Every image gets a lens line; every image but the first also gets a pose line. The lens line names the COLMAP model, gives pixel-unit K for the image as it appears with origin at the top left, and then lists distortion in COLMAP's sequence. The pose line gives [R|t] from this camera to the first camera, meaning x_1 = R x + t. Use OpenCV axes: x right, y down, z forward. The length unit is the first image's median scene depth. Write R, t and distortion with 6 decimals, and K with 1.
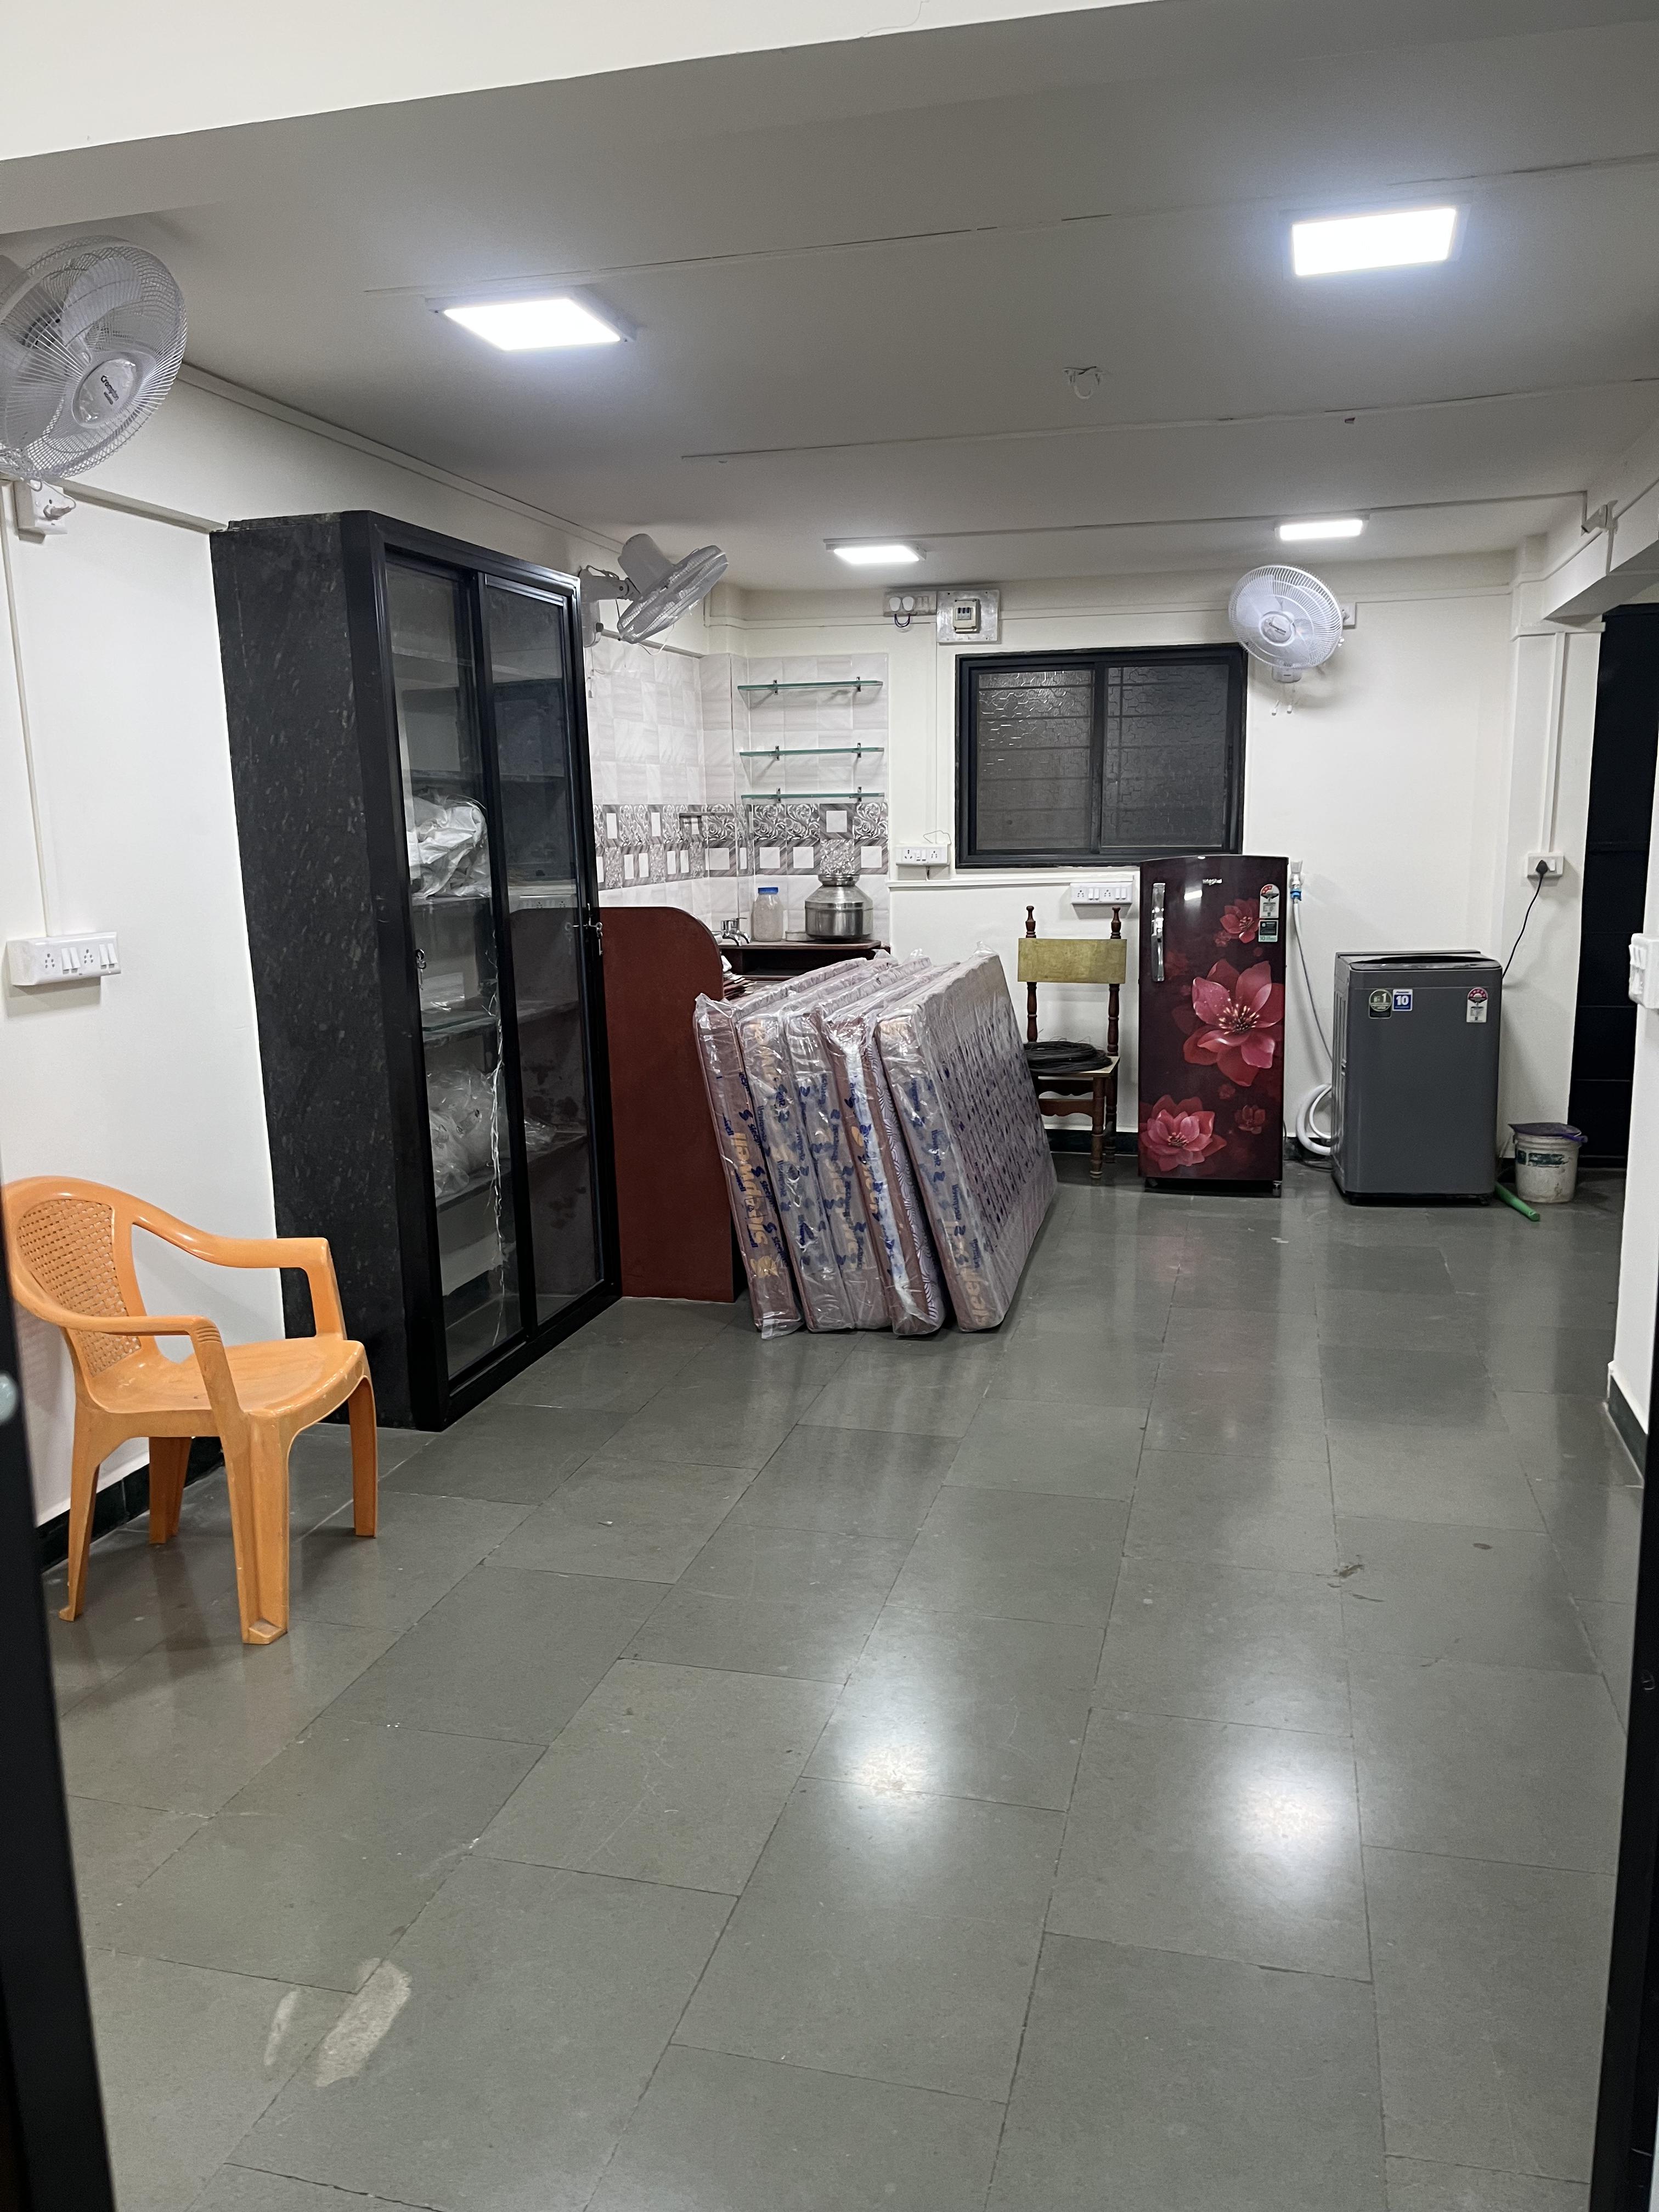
lens RADIAL K [[1687.7, 0, 825.4], [0, 1687.7, 1117.3], [0, 0, 1]] dist [0.049505, -0.028222]
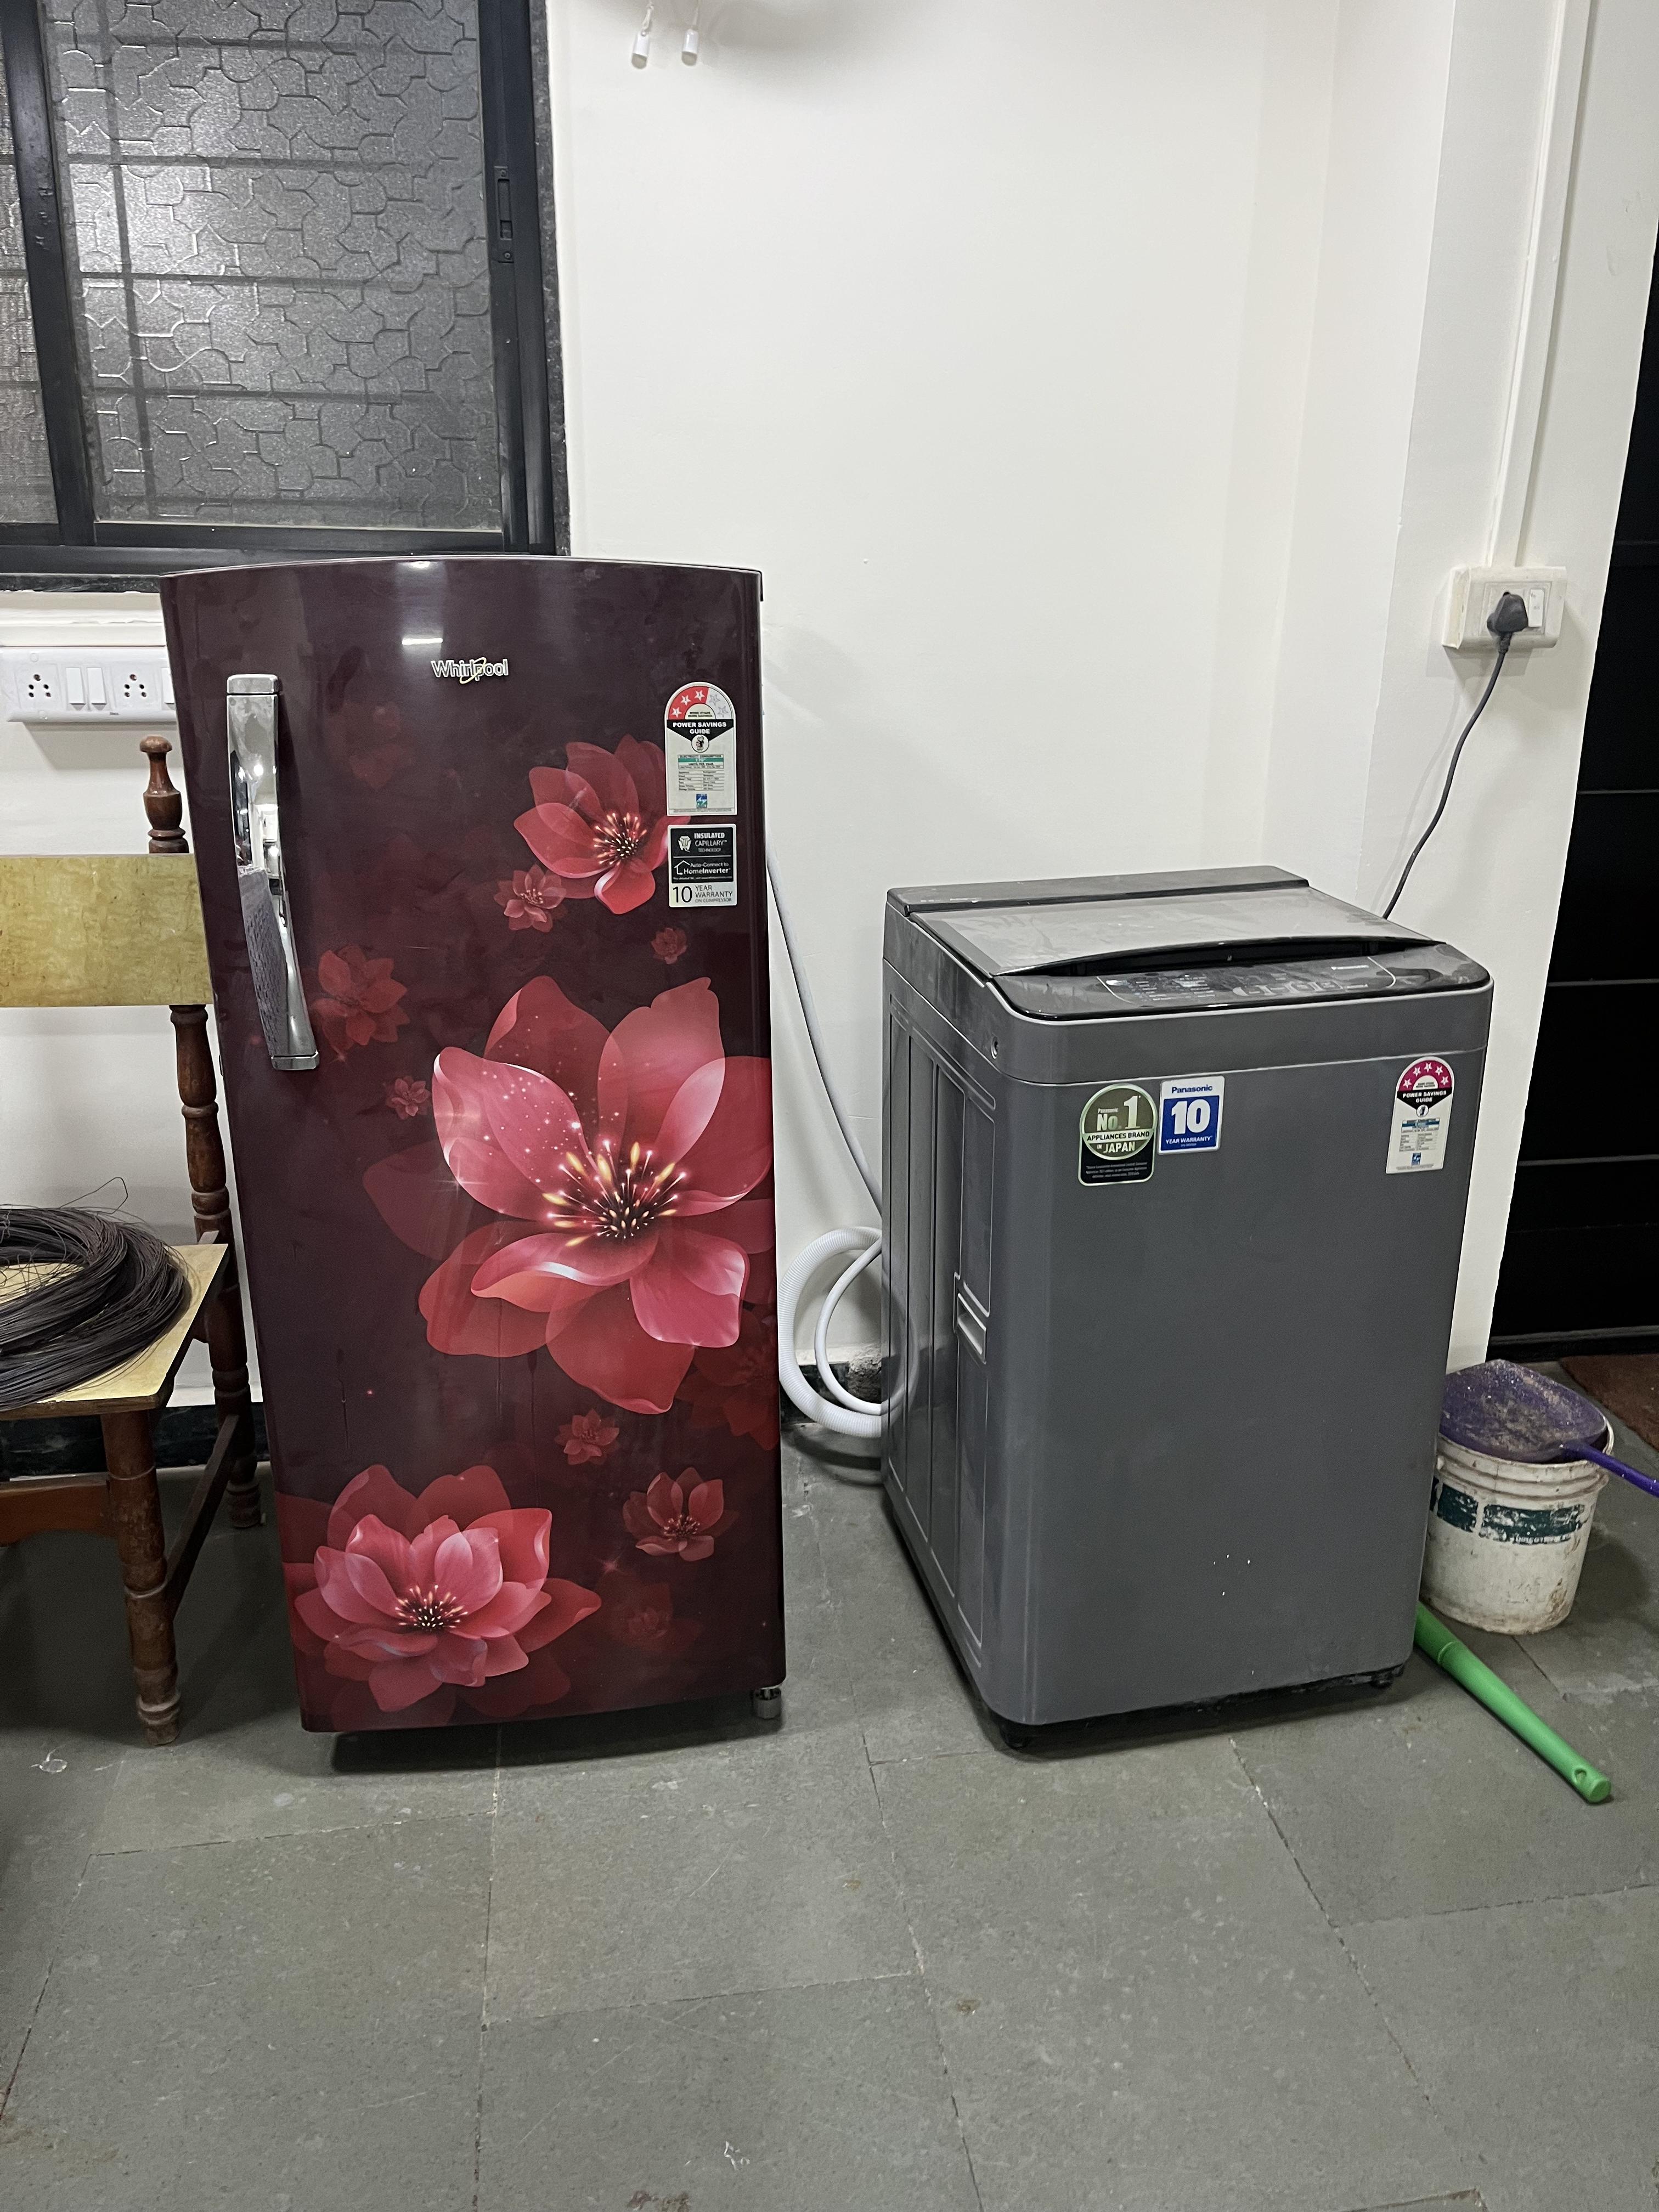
lens RADIAL K [[1687.7, 0, 836.9], [0, 1687.7, 1107.7], [0, 0, 1]] dist [0.049505, -0.028222]
pose [[0.916436, -0.109051, 0.385037, 0.174669], [0.049902, 0.985786, 0.160423, -0.112935], [-0.397059, -0.127803, 0.908851, 0.744063]]
